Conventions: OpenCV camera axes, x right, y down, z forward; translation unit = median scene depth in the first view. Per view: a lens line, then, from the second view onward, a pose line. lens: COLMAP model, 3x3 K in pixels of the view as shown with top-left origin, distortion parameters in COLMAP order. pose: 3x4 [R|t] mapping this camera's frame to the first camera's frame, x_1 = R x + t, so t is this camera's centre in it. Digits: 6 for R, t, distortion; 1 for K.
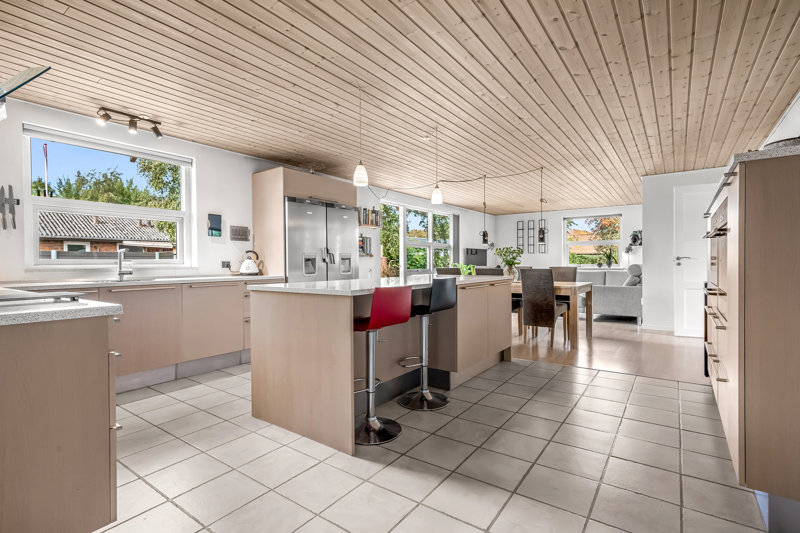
lens RADIAL K [[385.8, 0, 403.1], [0, 385.8, 267.0], [0, 0, 1]] dist [0.005676, 0.006223]
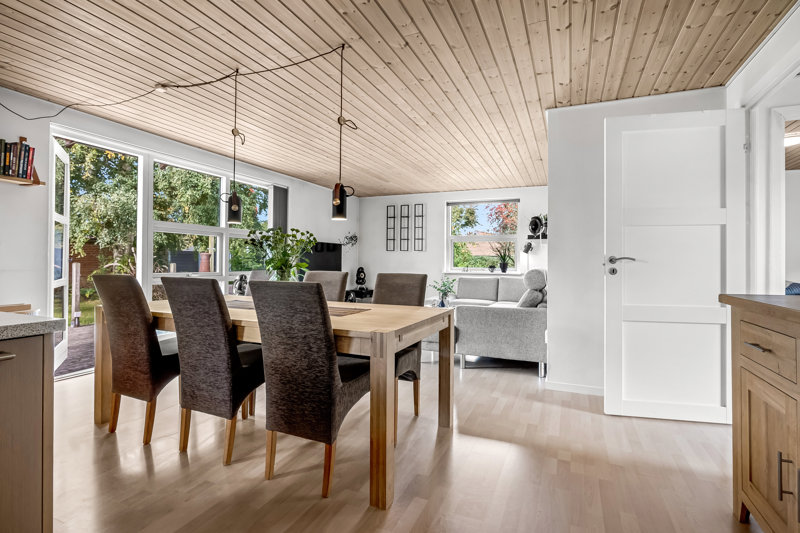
lens RADIAL K [[385.8, 0, 397.3], [0, 385.8, 260.0], [0, 0, 1]] dist [0.005676, 0.006223]
pose [[0.980756, 0.017152, 0.194483, 0.419681], [-0.013785, 0.999731, -0.018651, -0.011315], [-0.194751, 0.015611, 0.980729, 0.700824]]
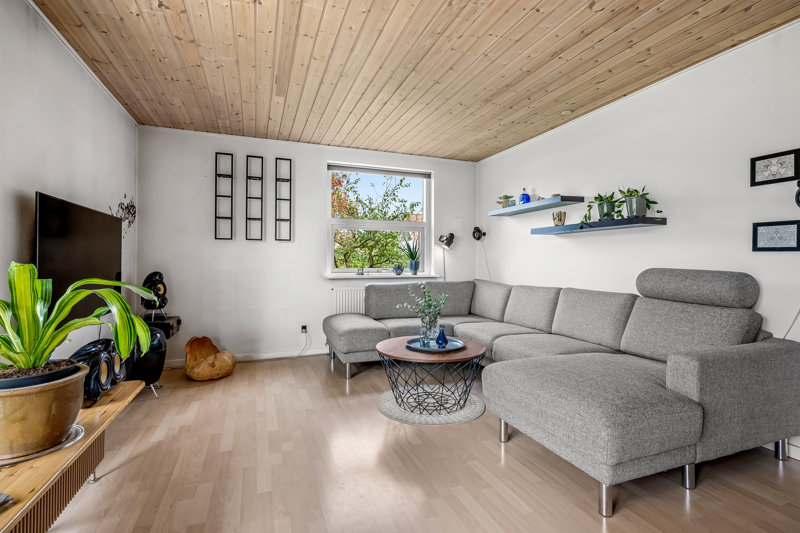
lens RADIAL K [[385.8, 0, 400.2], [0, 385.8, 261.5], [0, 0, 1]] dist [0.005676, 0.006223]
pose [[0.570174, 0.007405, 0.821490, 0.221027], [-0.001230, 0.999966, -0.008161, -0.025838], [-0.821523, 0.003643, 0.570164, 1.536585]]
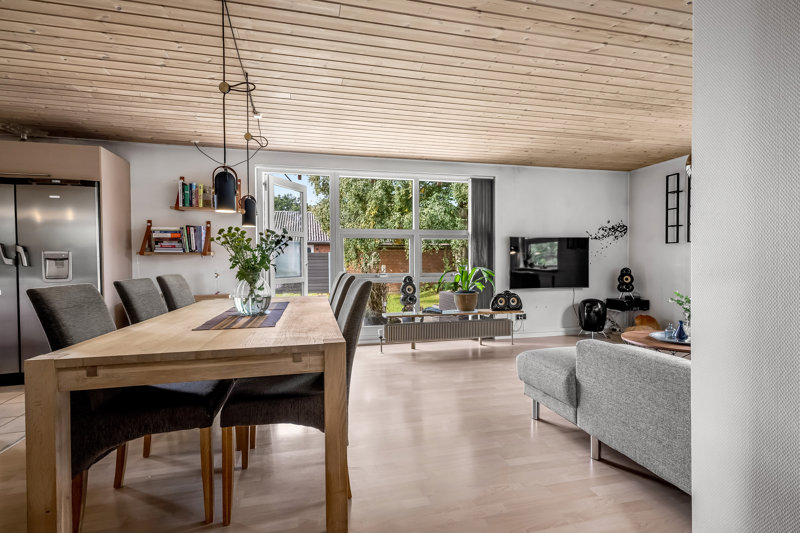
lens RADIAL K [[385.8, 0, 409.0], [0, 385.8, 265.1], [0, 0, 1]] dist [0.005676, 0.006223]
pose [[0.761255, 0.005111, -0.648433, 0.869054], [-0.004845, 0.999986, 0.002194, -0.017964], [0.648435, 0.001472, 0.761269, 1.028934]]
